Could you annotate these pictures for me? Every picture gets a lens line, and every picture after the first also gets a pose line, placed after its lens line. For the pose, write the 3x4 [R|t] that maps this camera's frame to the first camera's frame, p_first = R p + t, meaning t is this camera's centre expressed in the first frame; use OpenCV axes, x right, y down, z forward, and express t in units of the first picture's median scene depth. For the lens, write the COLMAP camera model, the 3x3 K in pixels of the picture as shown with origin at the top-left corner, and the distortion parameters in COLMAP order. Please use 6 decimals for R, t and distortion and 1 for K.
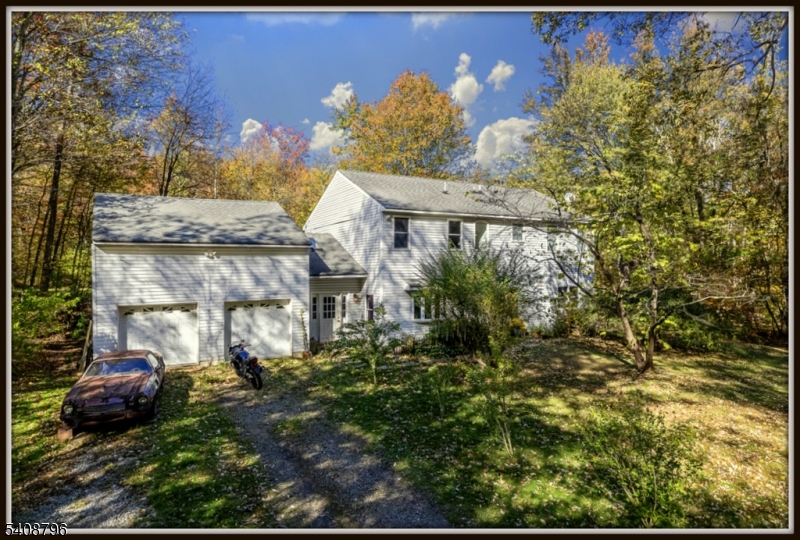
lens RADIAL K [[496.3, 0, 400.0], [0, 496.3, 270.0], [0, 0, 1]] dist [-0.079798, 0.071283]
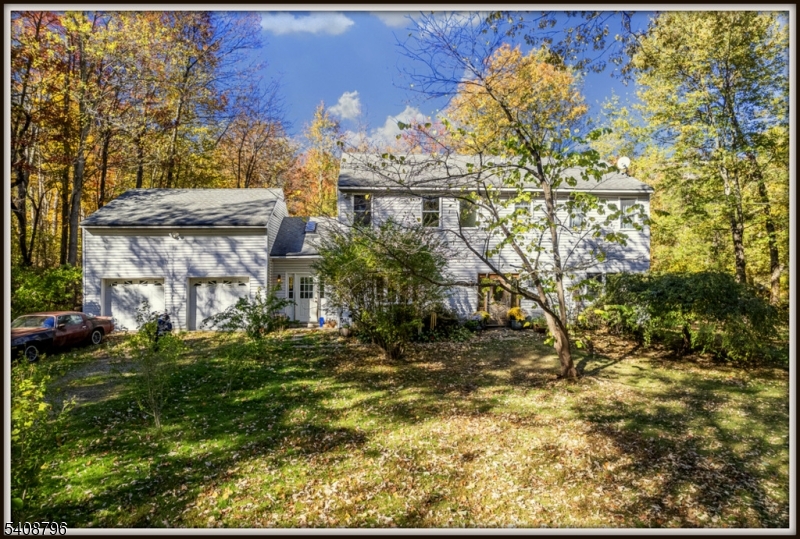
lens RADIAL K [[496.3, 0, 400.0], [0, 496.3, 269.5], [0, 0, 1]] dist [-0.079798, 0.071283]
pose [[0.903402, 0.009933, -0.428679, 0.547048], [-0.004536, 0.999897, 0.013611, 0.027483], [0.428770, -0.010351, 0.903354, 0.193991]]
